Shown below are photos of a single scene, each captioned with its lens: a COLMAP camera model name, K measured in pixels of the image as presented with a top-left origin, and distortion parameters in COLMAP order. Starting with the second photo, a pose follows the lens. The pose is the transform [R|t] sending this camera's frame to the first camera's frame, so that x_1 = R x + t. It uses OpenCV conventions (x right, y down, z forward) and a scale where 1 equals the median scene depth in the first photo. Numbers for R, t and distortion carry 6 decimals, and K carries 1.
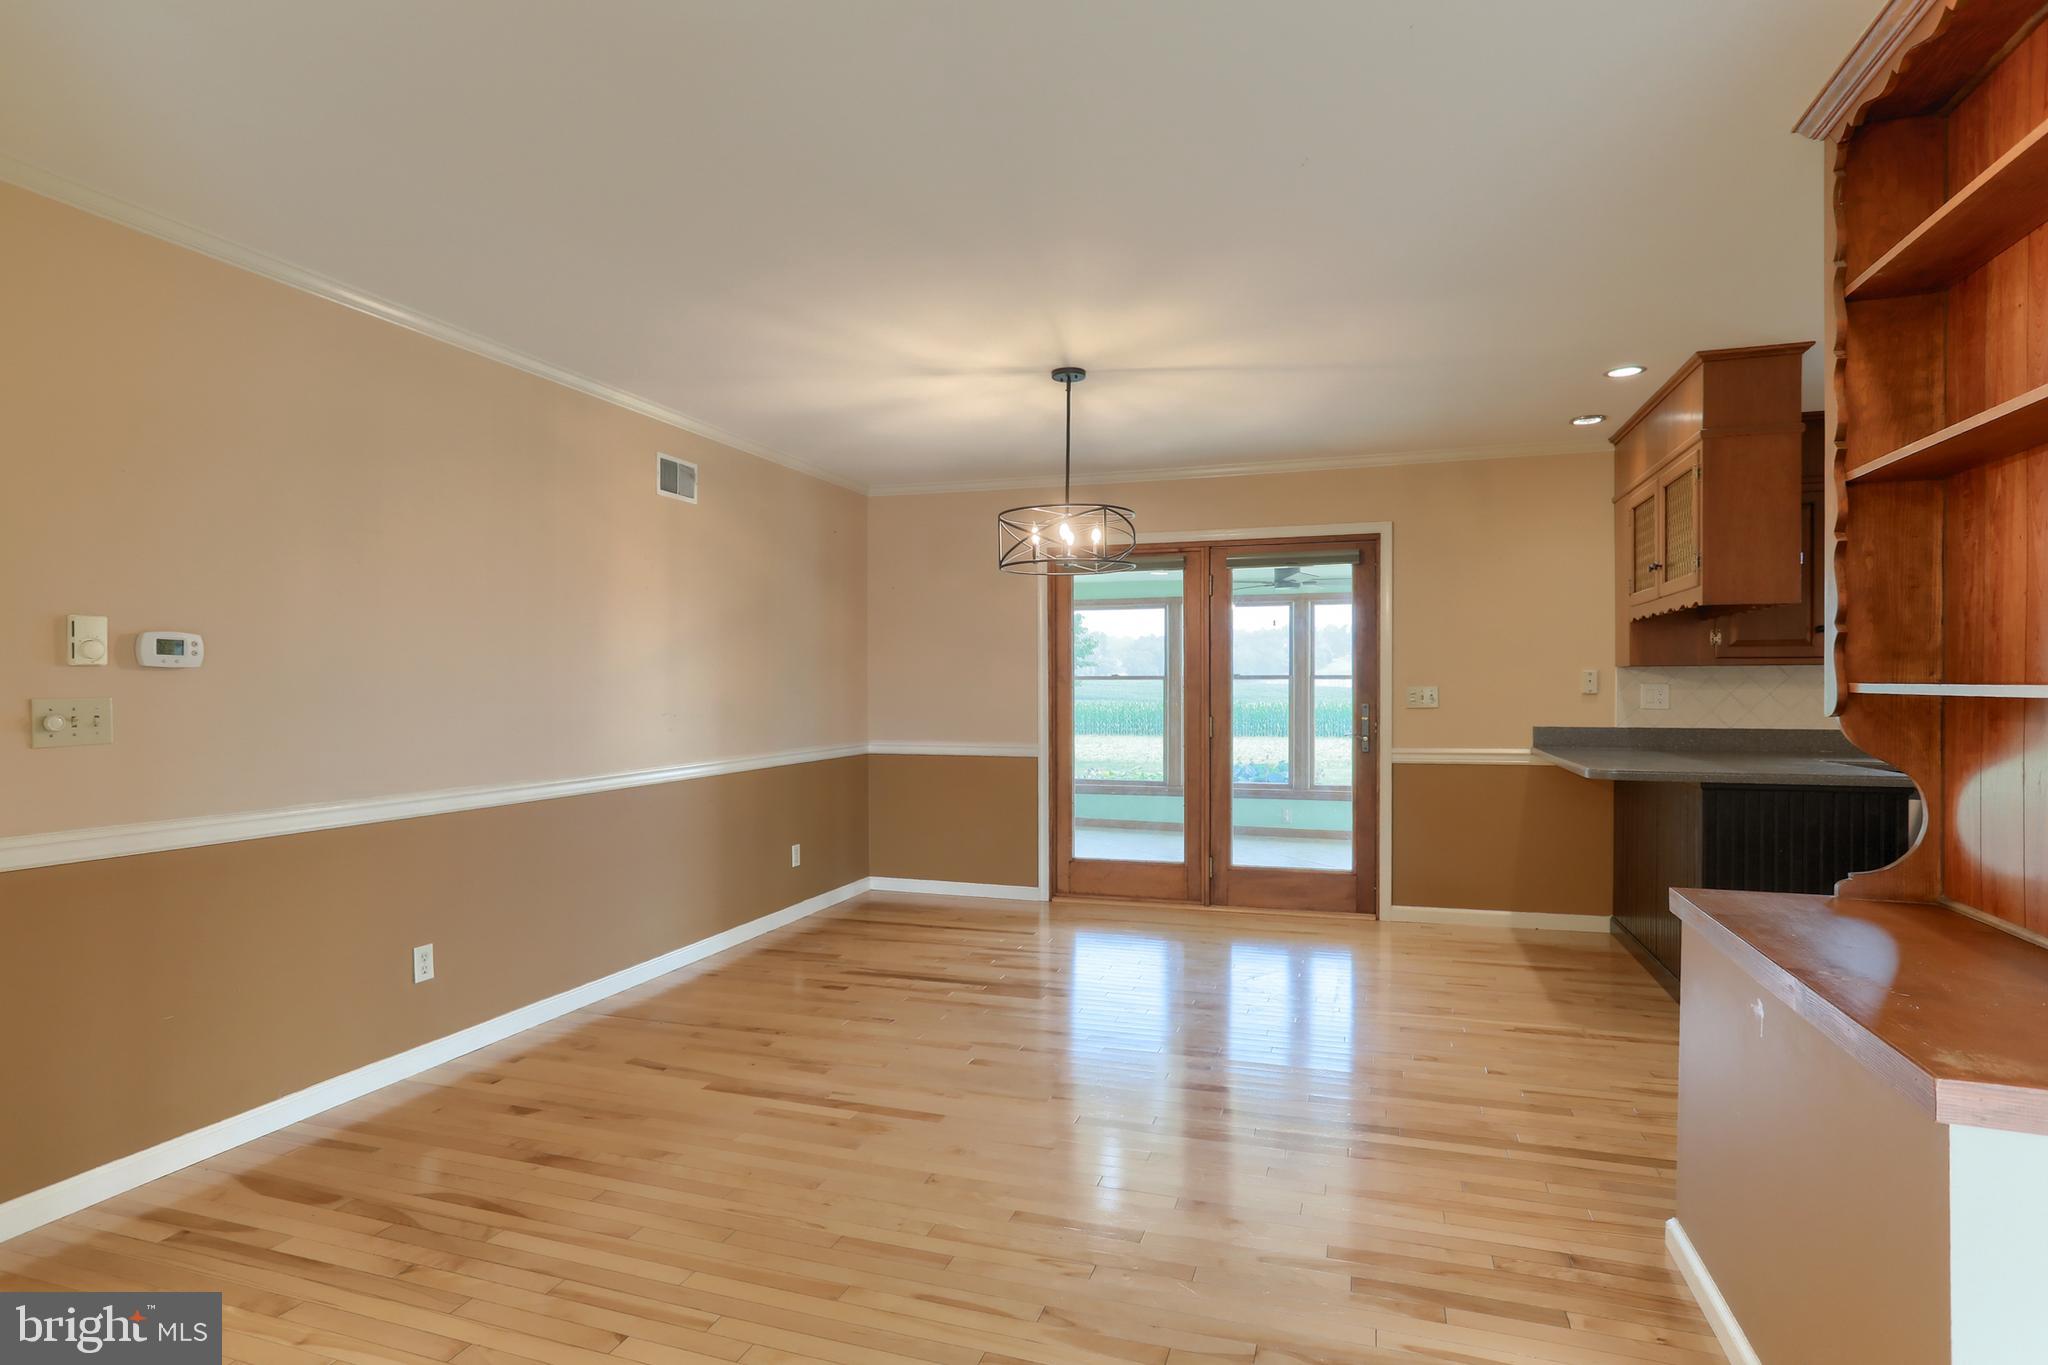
lens RADIAL K [[1057.6, 0, 1045.4], [0, 1057.6, 685.9], [0, 0, 1]] dist [-0.104062, 0.135850]
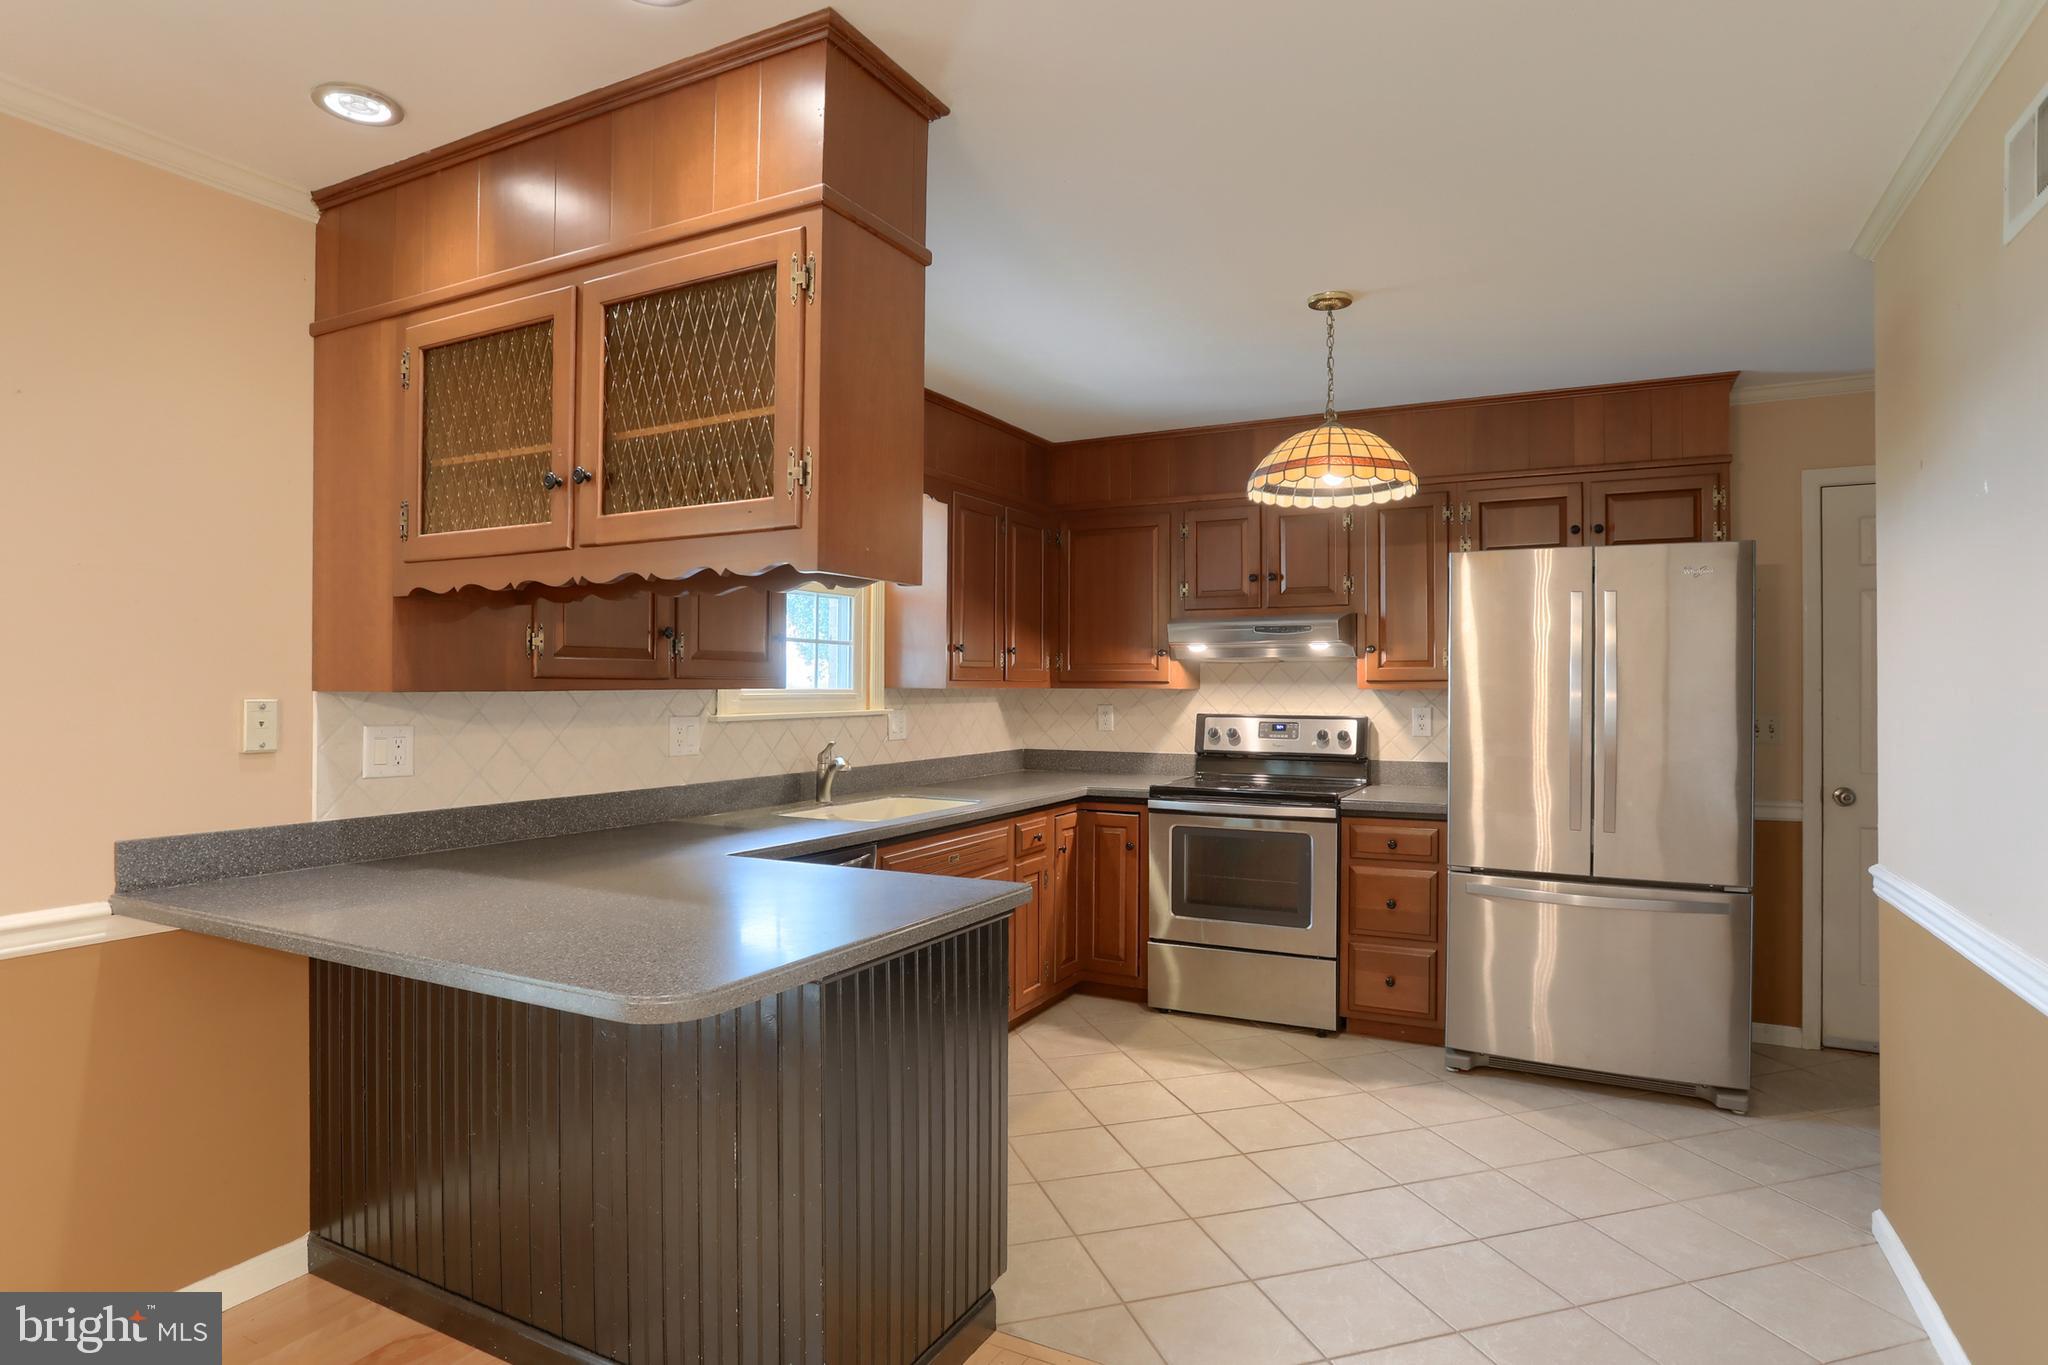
lens RADIAL K [[1106.4, 0, 1033.8], [0, 1106.4, 679.9], [0, 0, 1]] dist [-0.040759, 0.000713]
pose [[0.173535, 0.008226, 0.984793, 0.148108], [-0.001595, 0.999966, -0.008071, -0.022185], [-0.984826, -0.000170, 0.173542, 0.675687]]
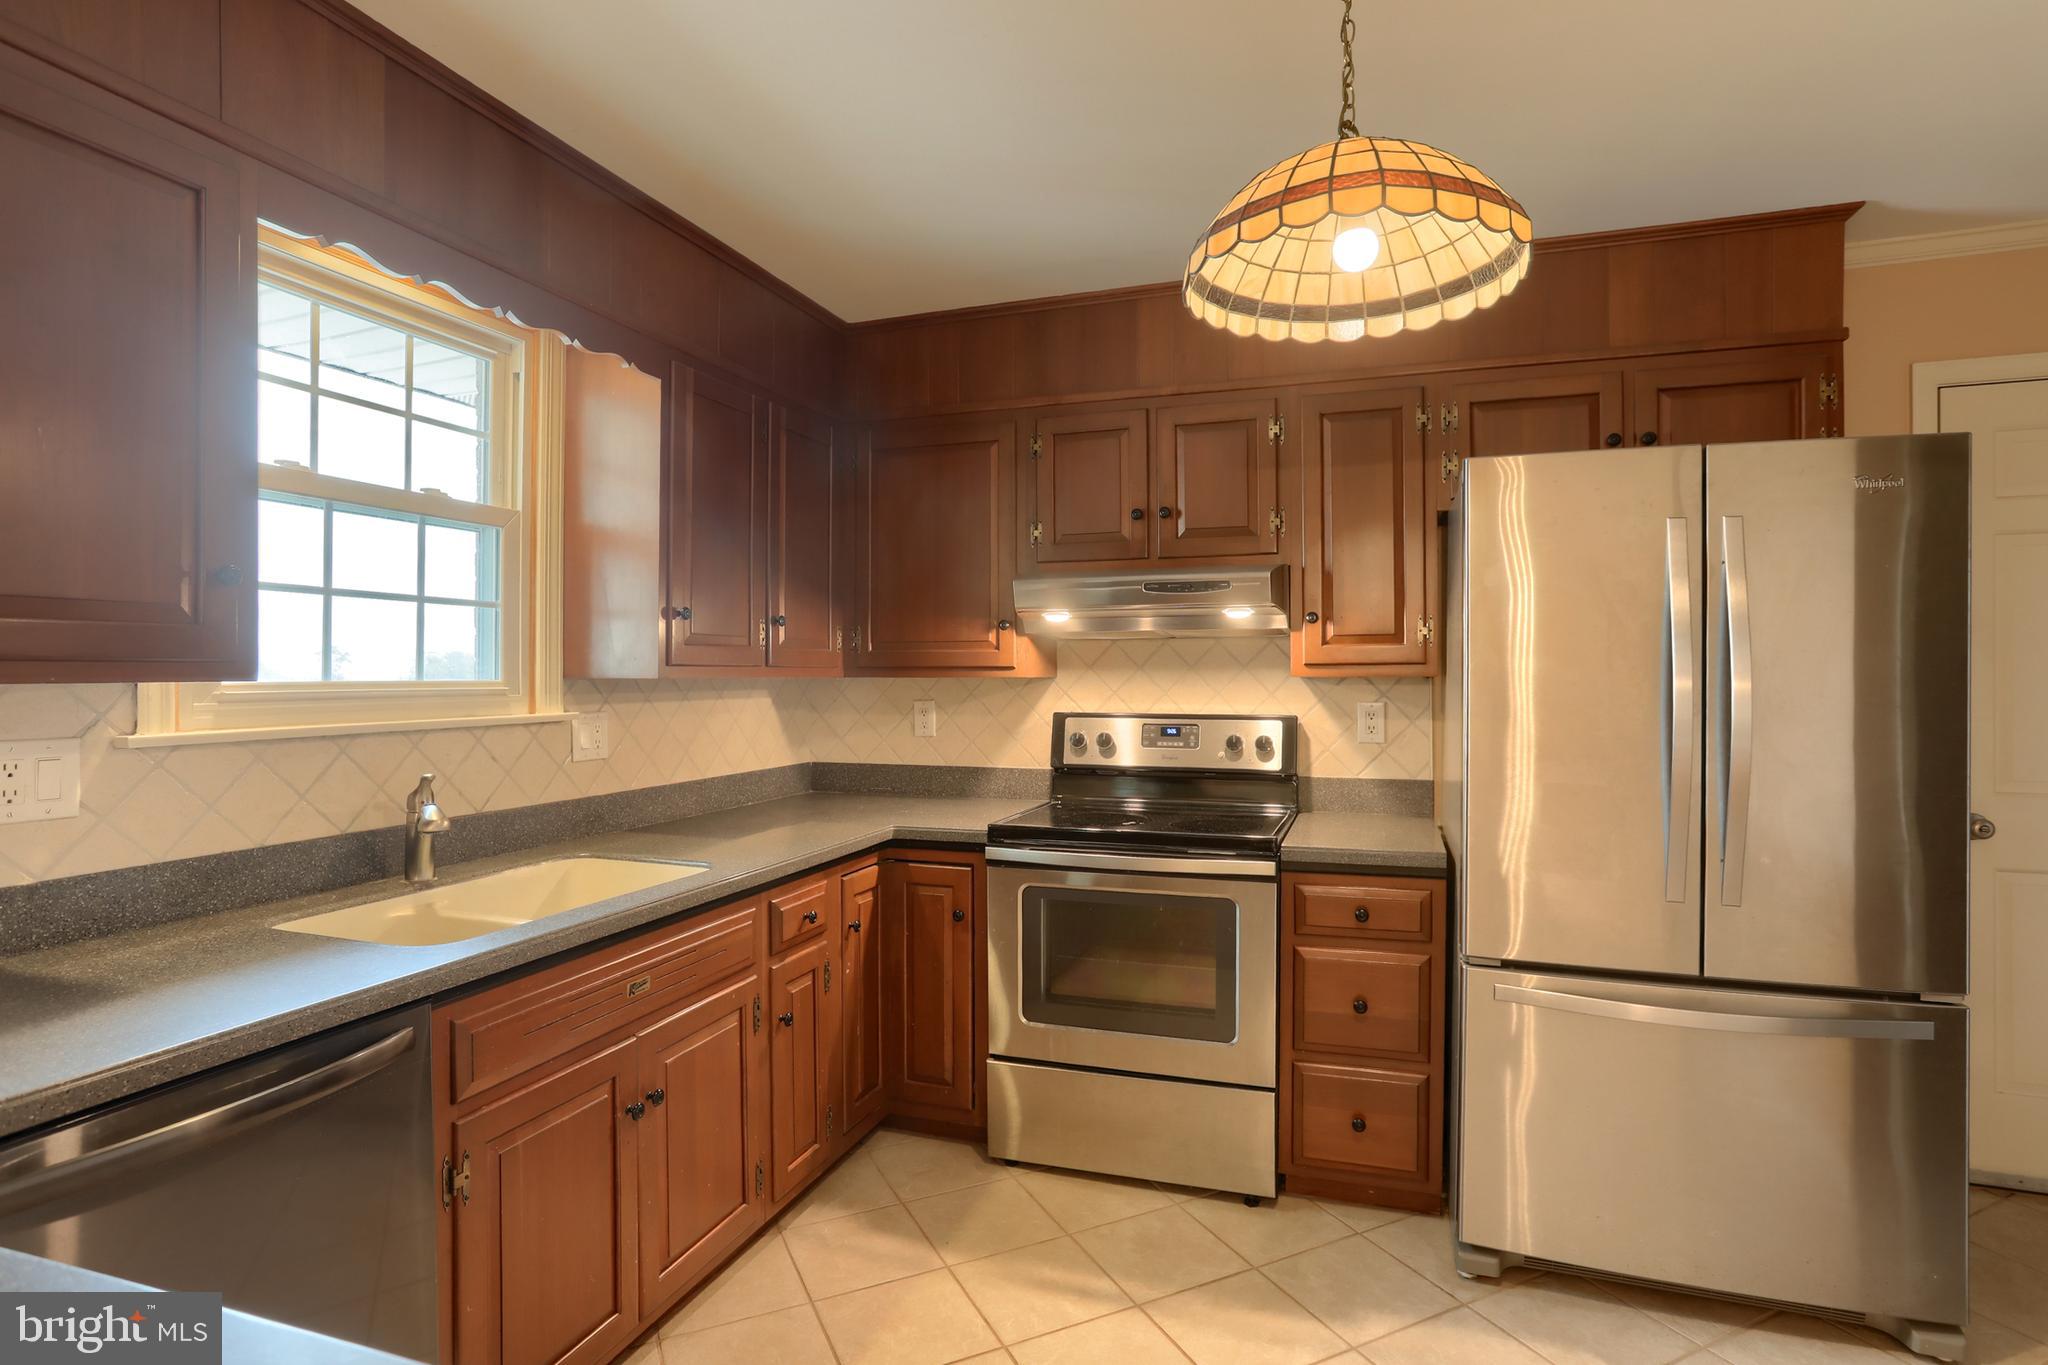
lens RADIAL K [[1039.2, 0, 1039.0], [0, 1039.2, 673.3], [0, 0, 1]] dist [-0.048483, 0.027523]
pose [[0.015103, 0.003981, 0.999878, 0.522920], [0.003647, 0.999985, -0.004036, -0.022239], [-0.999879, 0.003707, 0.015089, 0.705007]]
